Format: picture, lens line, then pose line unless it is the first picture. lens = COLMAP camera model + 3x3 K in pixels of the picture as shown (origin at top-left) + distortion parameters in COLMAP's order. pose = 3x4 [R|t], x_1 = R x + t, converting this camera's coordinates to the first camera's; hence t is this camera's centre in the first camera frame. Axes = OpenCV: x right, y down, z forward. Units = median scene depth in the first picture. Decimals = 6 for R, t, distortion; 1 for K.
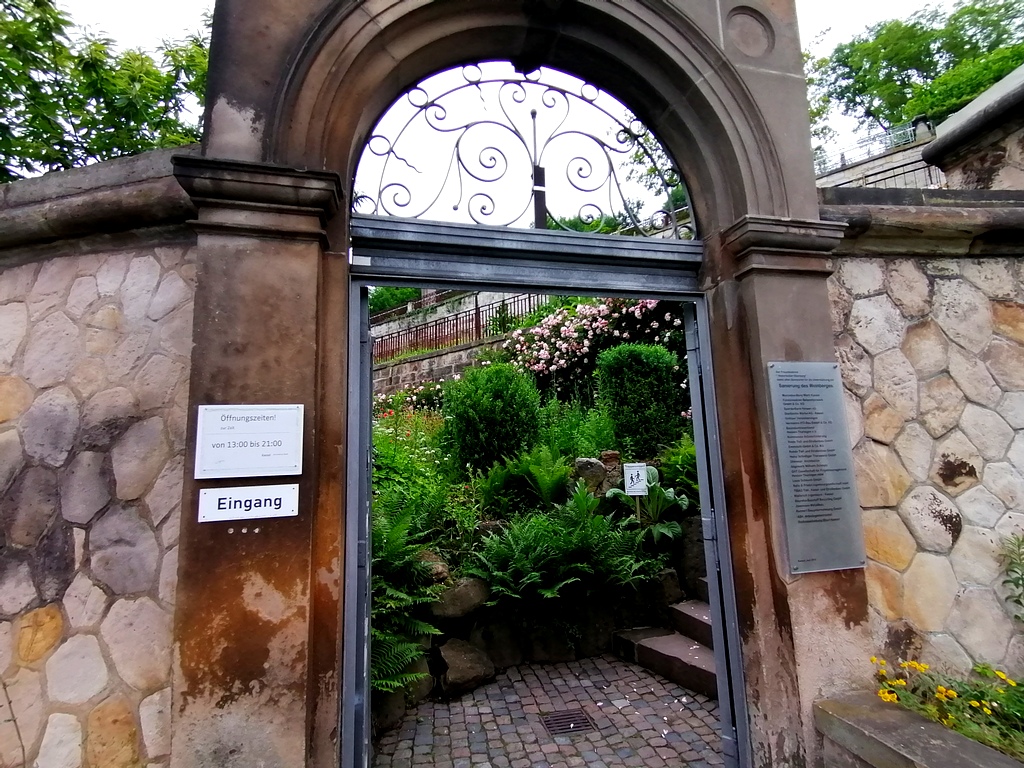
lens RADIAL K [[510.2, 0, 514.7], [0, 510.2, 379.5], [0, 0, 1]] dist [0.017115, -0.000923]
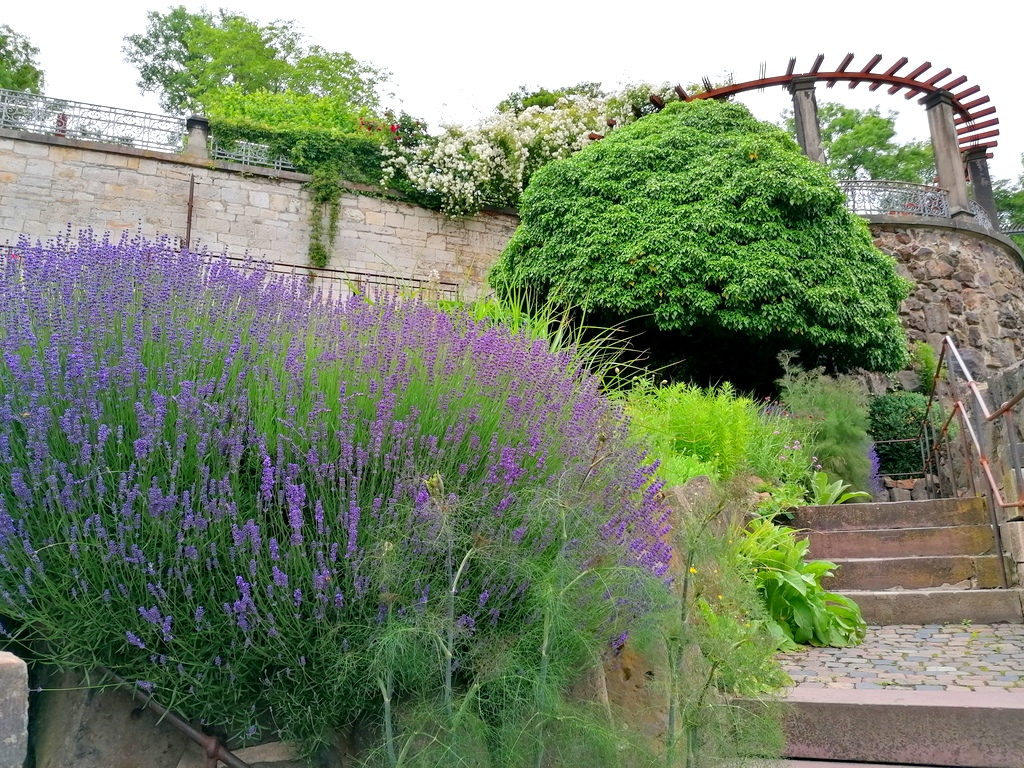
lens RADIAL K [[765.4, 0, 515.3], [0, 765.4, 385.8], [0, 0, 1]] dist [0.102584, -0.117767]
pose [[0.503828, 0.234223, 0.831443, 2.107543], [-0.136401, 0.972033, -0.191173, -0.742923], [-0.852967, -0.017091, 0.521686, 1.711741]]
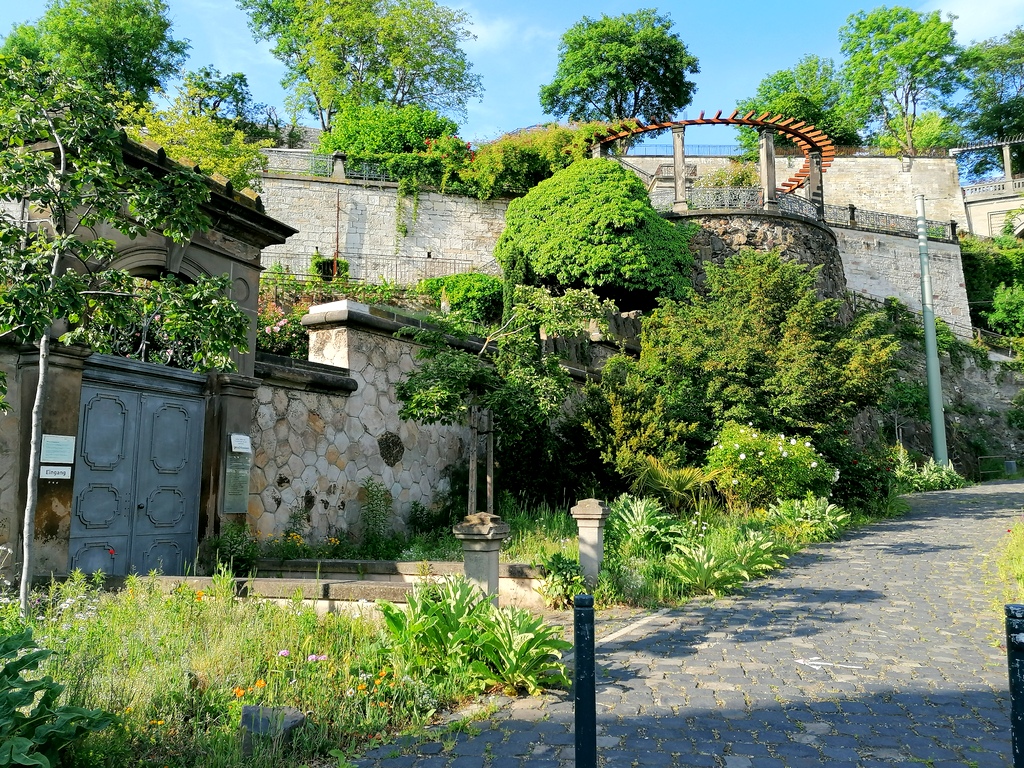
lens RADIAL K [[873.4, 0, 512.0], [0, 873.4, 384.0], [0, 0, 1]] dist [0.063604, -0.002690]
pose [[0.616844, 0.139085, 0.774699, -1.590890], [-0.145935, 0.987407, -0.061075, -0.163356], [-0.773438, -0.075382, 0.629373, -2.185313]]
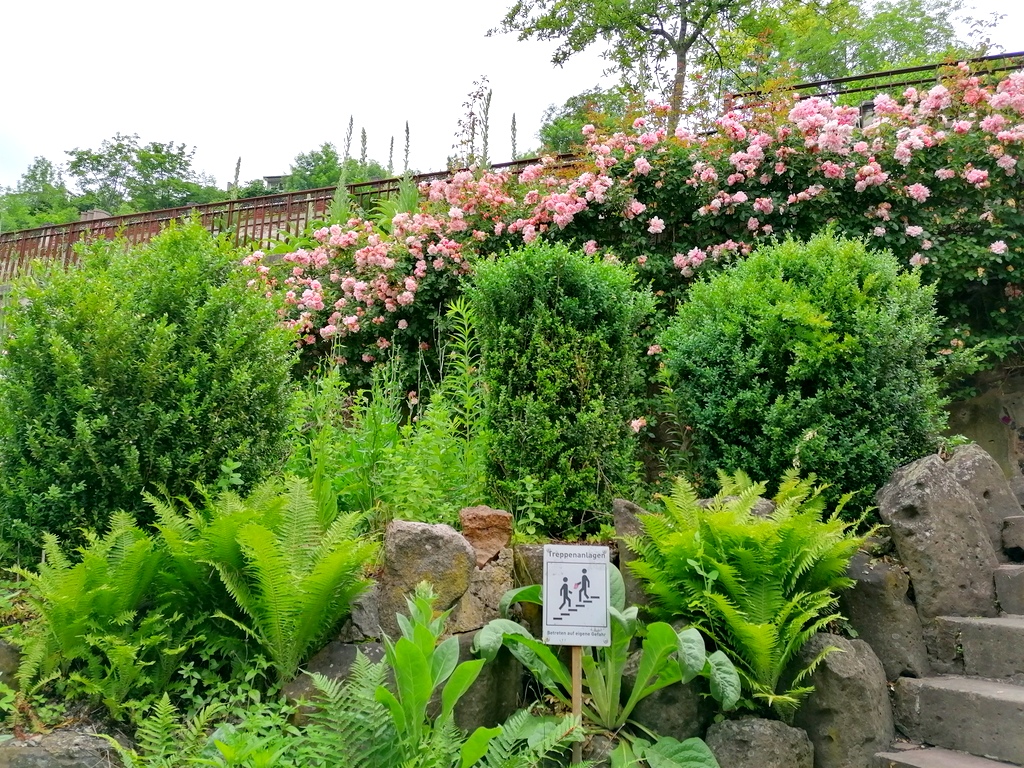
lens RADIAL K [[765.4, 0, 515.3], [0, 765.4, 385.8], [0, 0, 1]] dist [0.102584, -0.117767]
pose [[0.933623, 0.135544, 0.331627, 0.030727], [-0.118145, 0.990370, -0.072176, 0.173680], [-0.338216, 0.028205, 0.940646, 0.920540]]
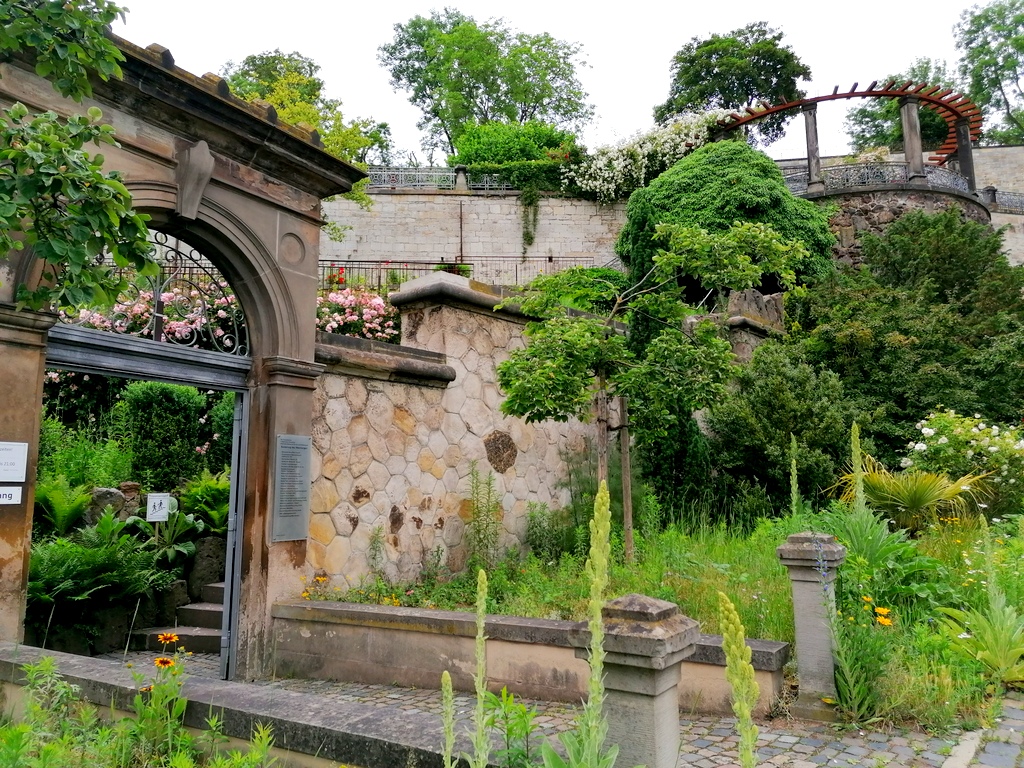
lens RADIAL K [[765.4, 0, 515.3], [0, 765.4, 385.8], [0, 0, 1]] dist [0.102584, -0.117767]
pose [[0.730361, 0.124635, 0.671594, -0.639804], [-0.122500, 0.991171, -0.050723, -0.137181], [-0.671987, -0.045224, 0.739181, -1.349301]]
